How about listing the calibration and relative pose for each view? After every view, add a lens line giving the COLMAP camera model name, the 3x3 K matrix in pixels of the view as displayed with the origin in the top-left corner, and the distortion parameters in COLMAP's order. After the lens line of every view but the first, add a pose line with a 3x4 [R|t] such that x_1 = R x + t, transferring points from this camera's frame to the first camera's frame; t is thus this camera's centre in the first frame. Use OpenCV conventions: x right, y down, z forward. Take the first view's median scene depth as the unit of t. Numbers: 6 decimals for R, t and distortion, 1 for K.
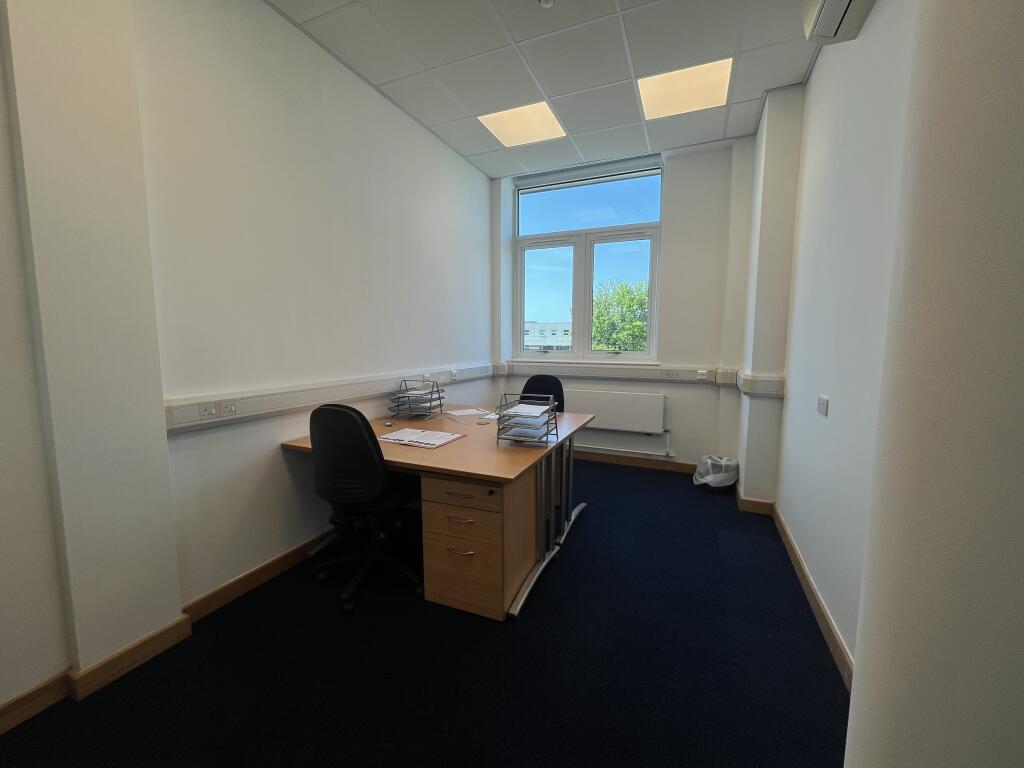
lens RADIAL K [[415.0, 0, 511.7], [0, 415.0, 383.7], [0, 0, 1]] dist [-0.001547, -0.000157]
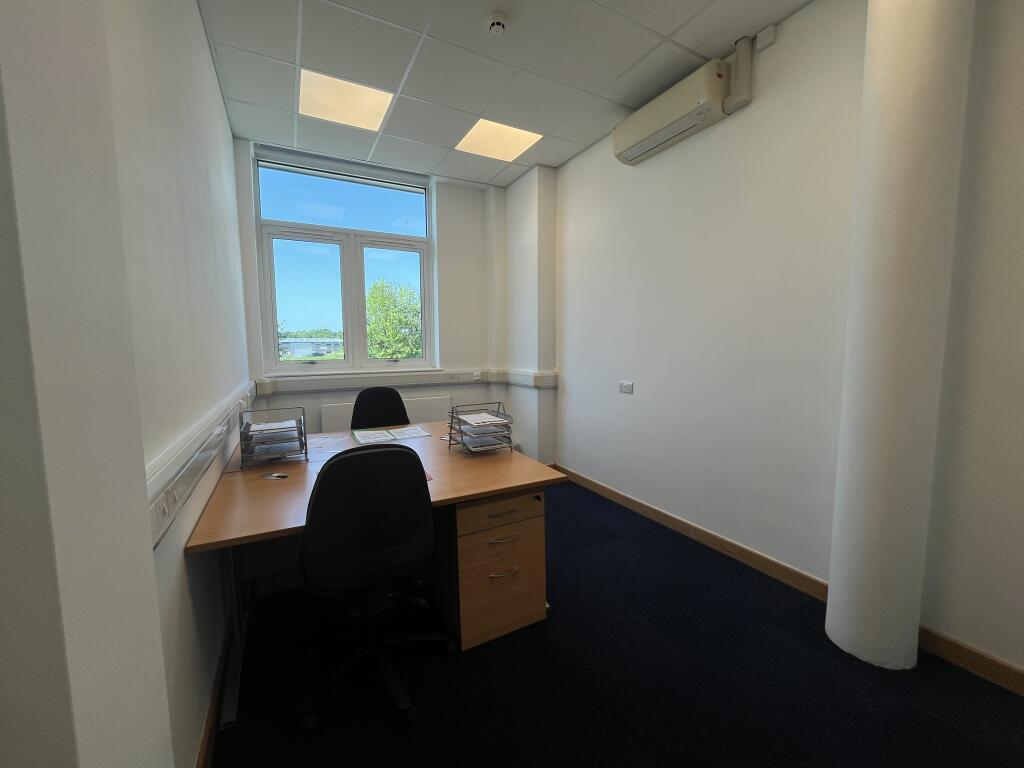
lens RADIAL K [[415.0, 0, 511.1], [0, 415.0, 383.5], [0, 0, 1]] dist [-0.001547, -0.000157]
pose [[0.622599, -0.080804, 0.778358, -0.404539], [0.092980, 0.995247, 0.028947, -0.025786], [-0.776997, 0.054349, 0.627153, 0.183231]]
